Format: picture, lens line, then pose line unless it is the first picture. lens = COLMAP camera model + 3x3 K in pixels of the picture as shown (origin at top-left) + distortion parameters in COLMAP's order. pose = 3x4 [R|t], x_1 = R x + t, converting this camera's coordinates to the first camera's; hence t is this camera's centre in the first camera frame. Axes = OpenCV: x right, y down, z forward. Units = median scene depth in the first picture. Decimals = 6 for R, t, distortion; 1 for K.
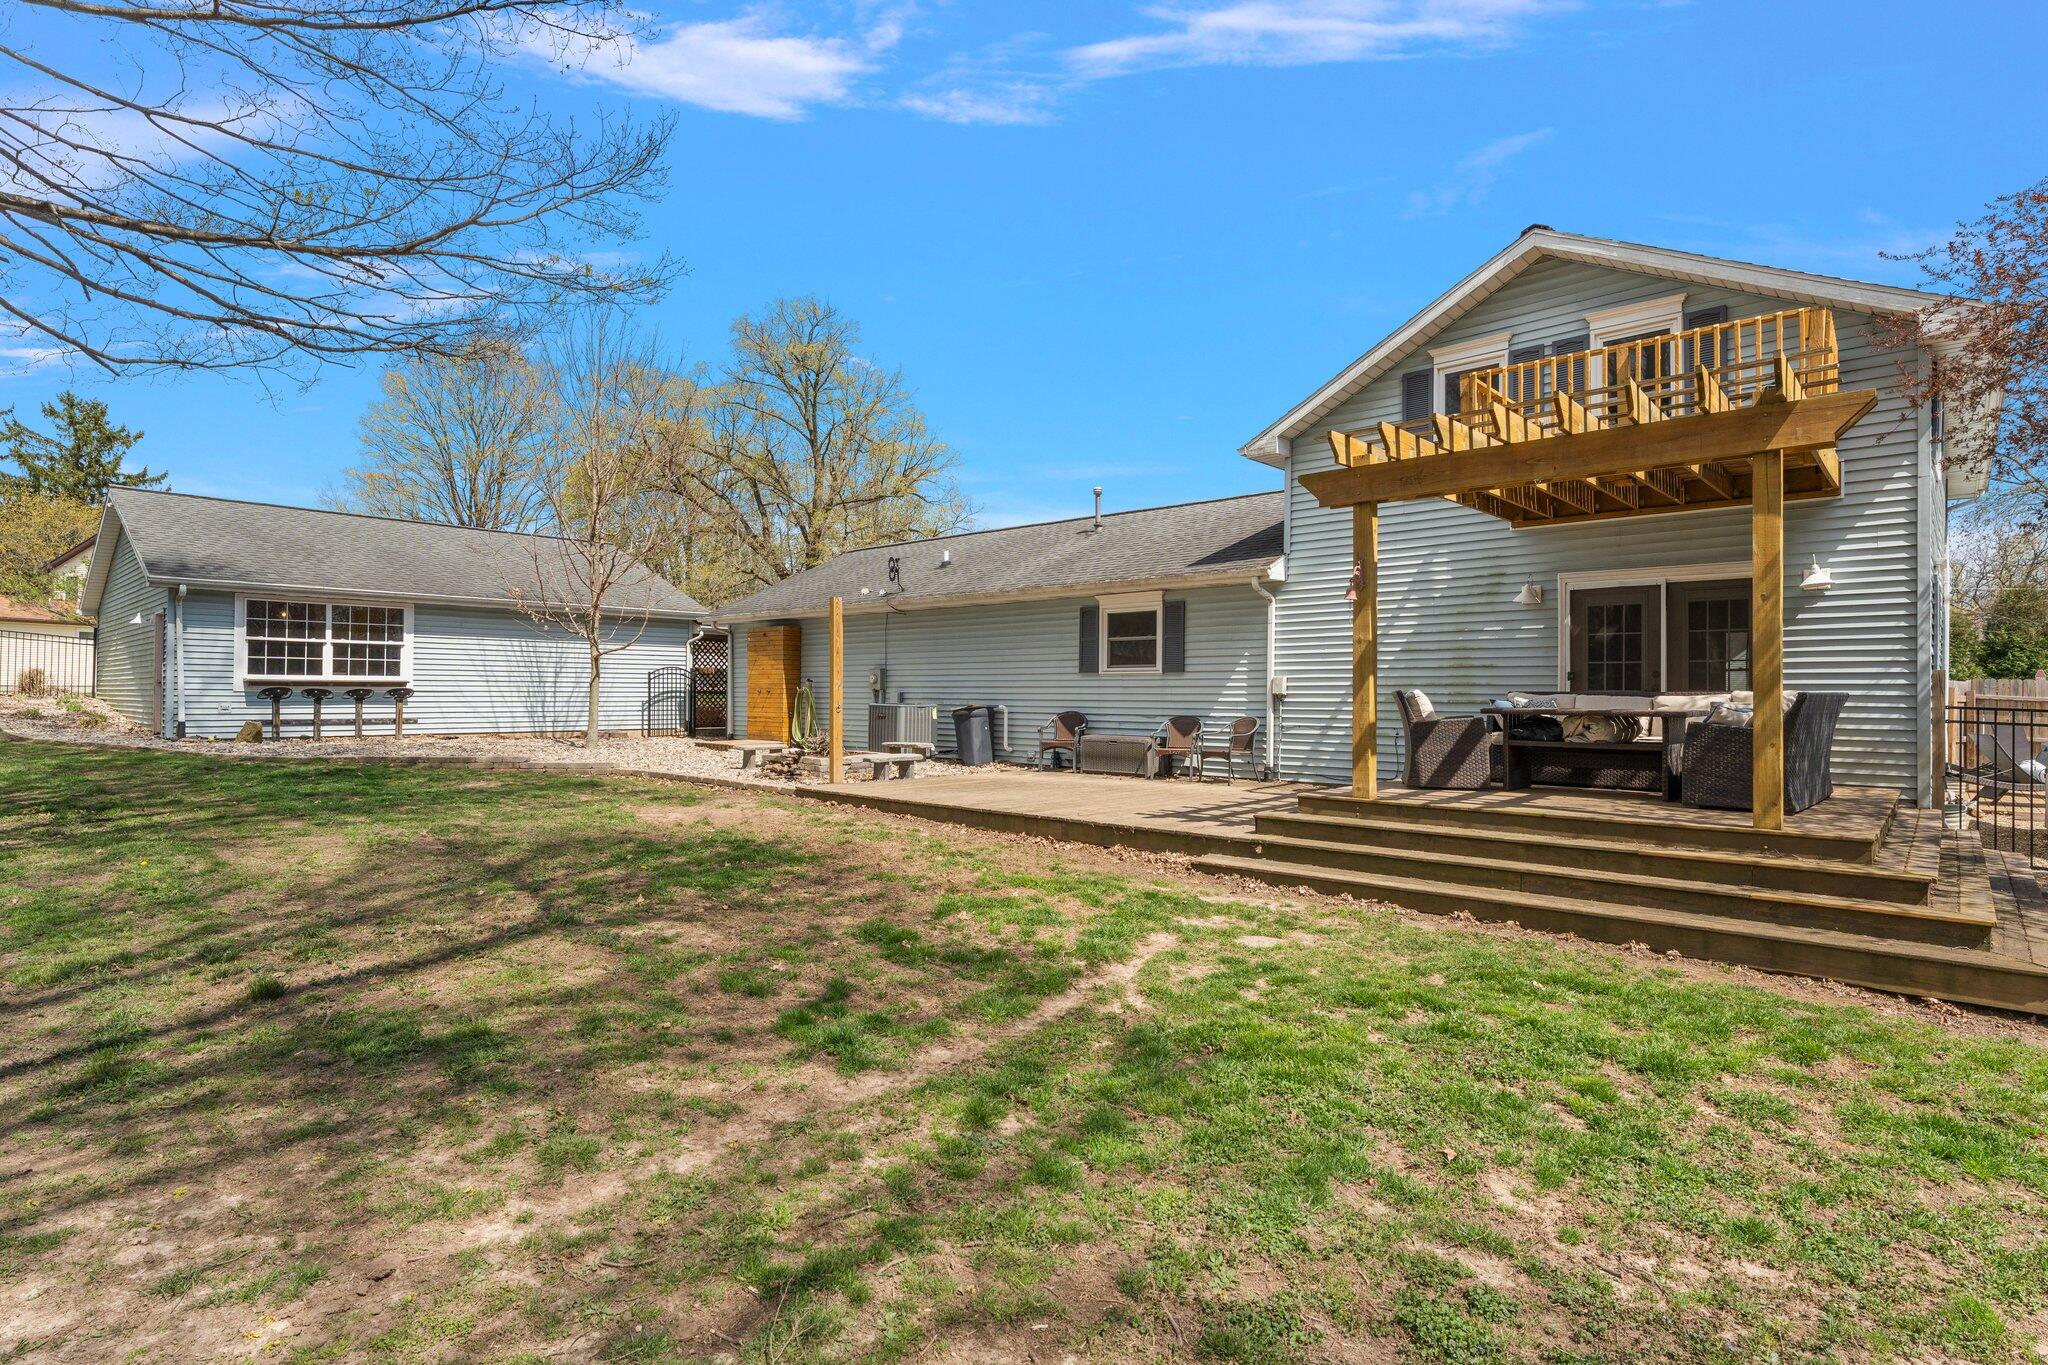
lens RADIAL K [[1021.9, 0, 1016.4], [0, 1021.9, 686.3], [0, 0, 1]] dist [0.001593, -0.000074]
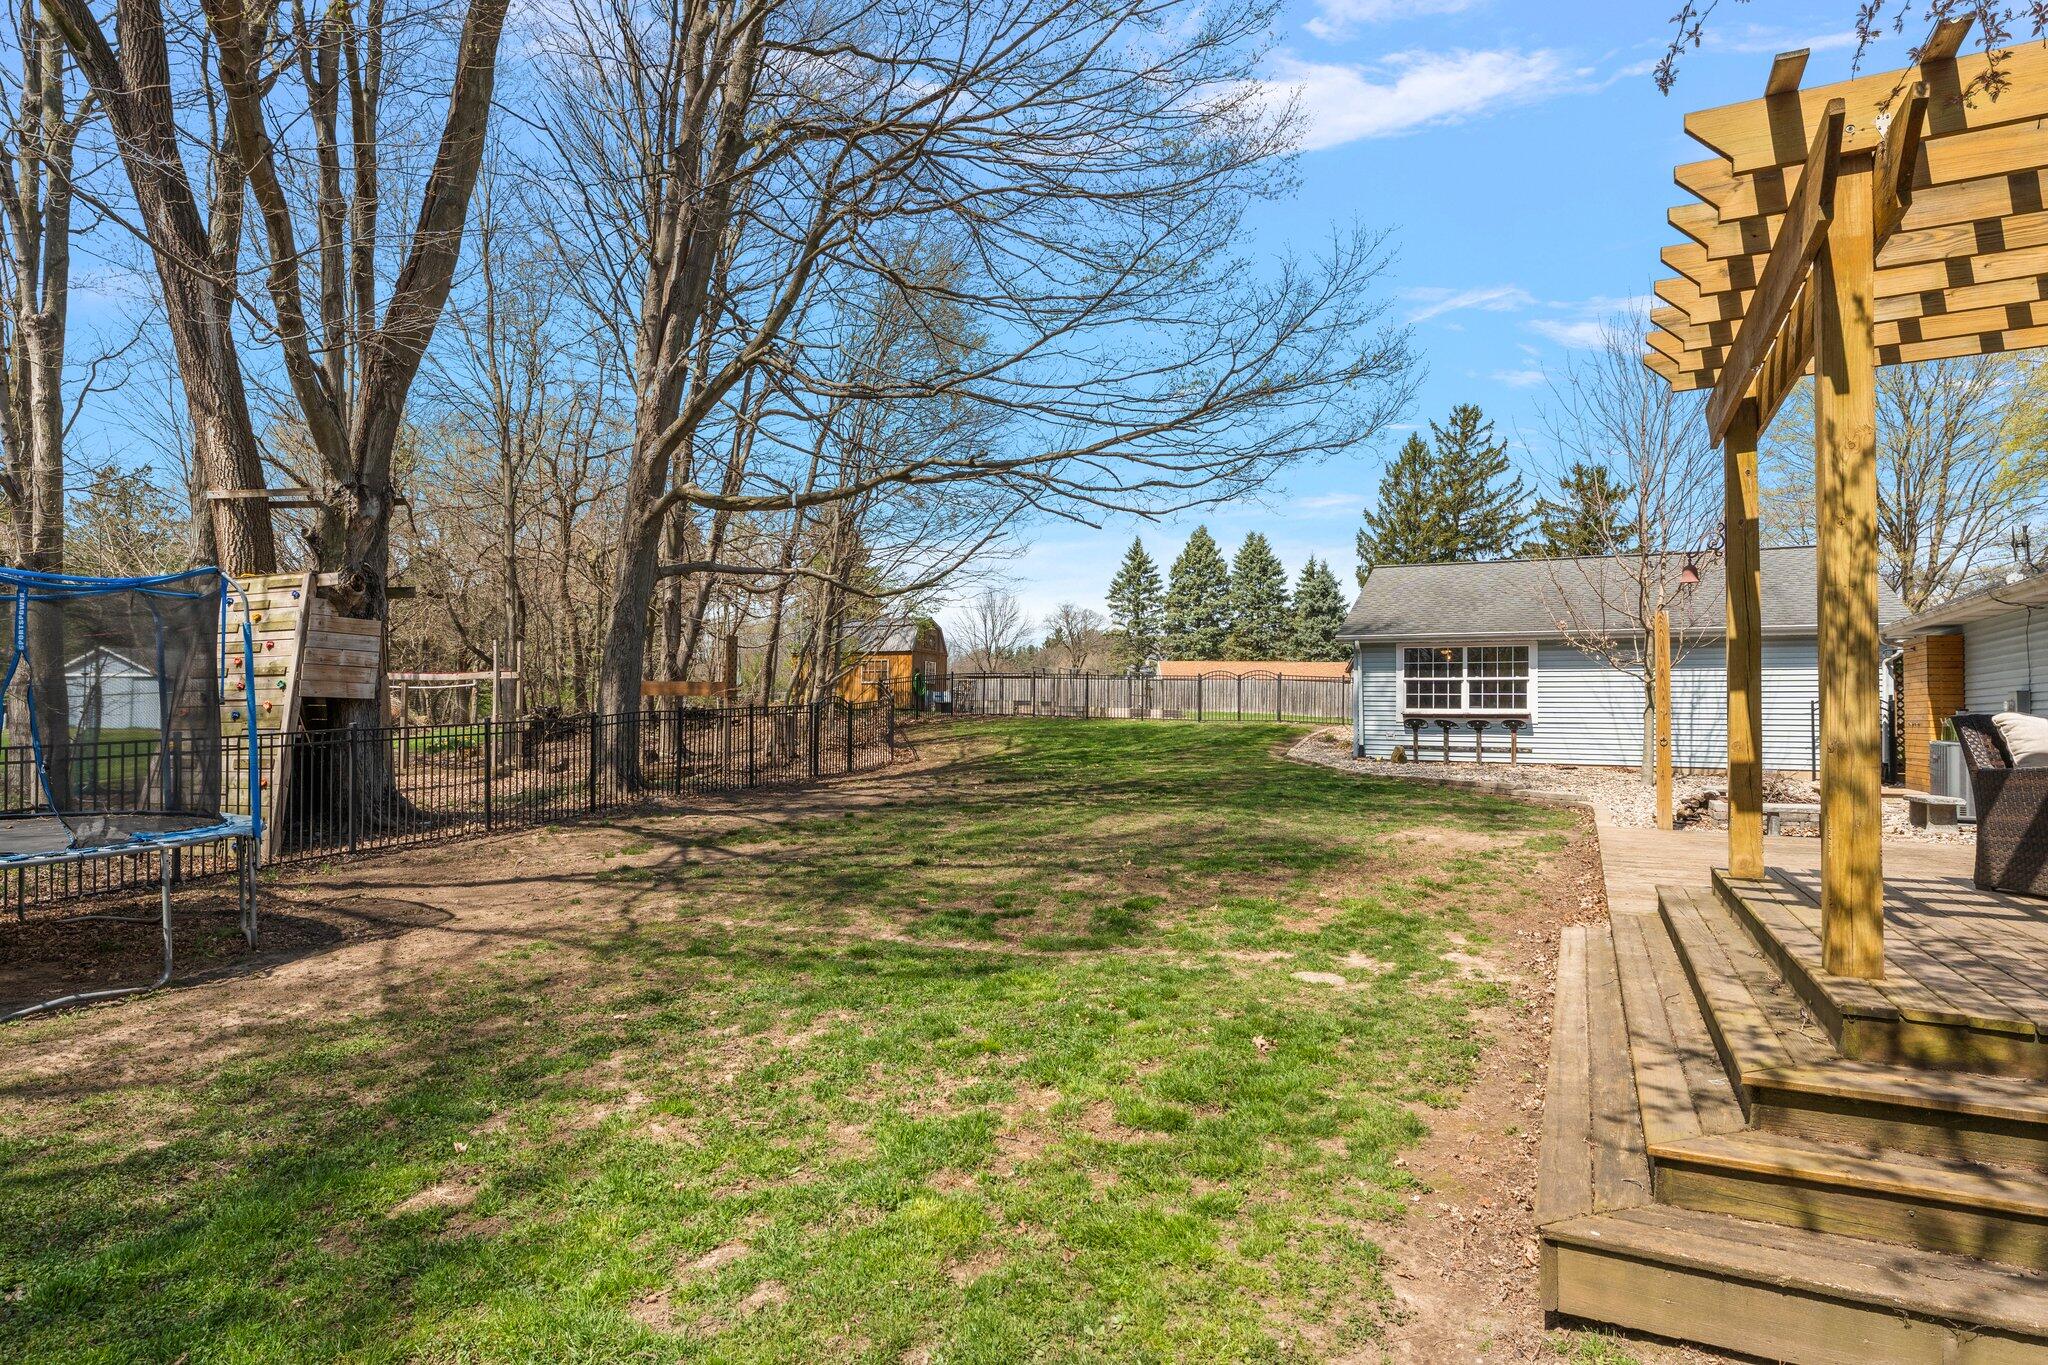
lens RADIAL K [[1154.9, 0, 1020.2], [0, 1154.9, 689.1], [0, 0, 1]] dist [-0.000171, -0.000176]
pose [[0.278192, -0.026493, -0.960160, 0.437610], [-0.001723, 0.999604, -0.028081, 0.004710], [0.960524, 0.009466, 0.278036, 0.158459]]
